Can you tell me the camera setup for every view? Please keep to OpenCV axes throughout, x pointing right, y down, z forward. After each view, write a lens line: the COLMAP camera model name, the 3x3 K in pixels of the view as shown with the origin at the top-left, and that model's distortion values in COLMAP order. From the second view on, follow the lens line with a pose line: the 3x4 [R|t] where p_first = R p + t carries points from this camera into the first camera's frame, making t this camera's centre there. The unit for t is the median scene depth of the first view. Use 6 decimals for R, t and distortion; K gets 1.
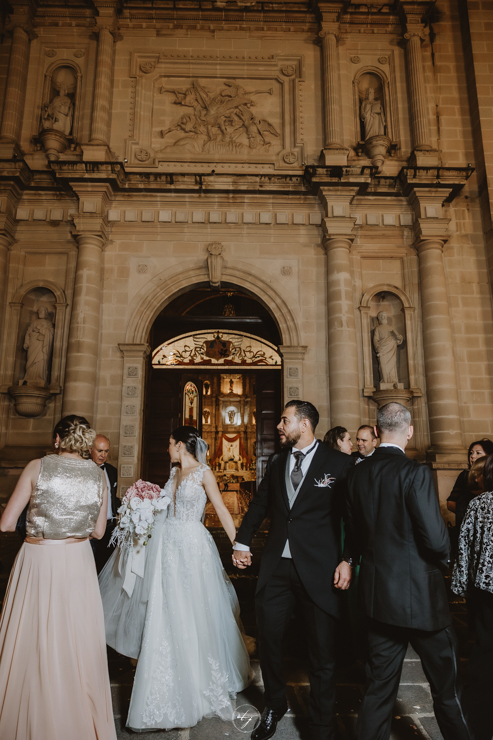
lens RADIAL K [[490.2, 0, 246.5], [0, 490.2, 370.0], [0, 0, 1]] dist [-0.002080, -0.000231]
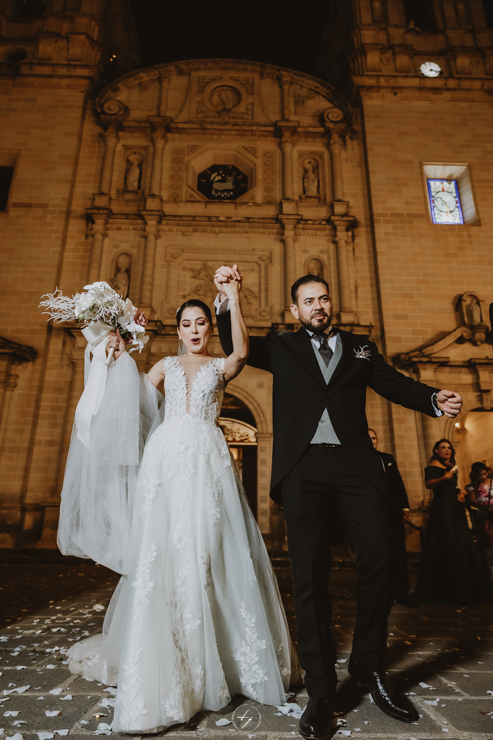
lens RADIAL K [[490.2, 0, 246.5], [0, 490.2, 370.0], [0, 0, 1]] dist [-0.002080, -0.000231]
pose [[0.999954, 0.008987, 0.003370, 0.027009], [-0.008502, 0.992314, -0.123453, -0.047847], [-0.004454, 0.123419, 0.992345, -0.552573]]
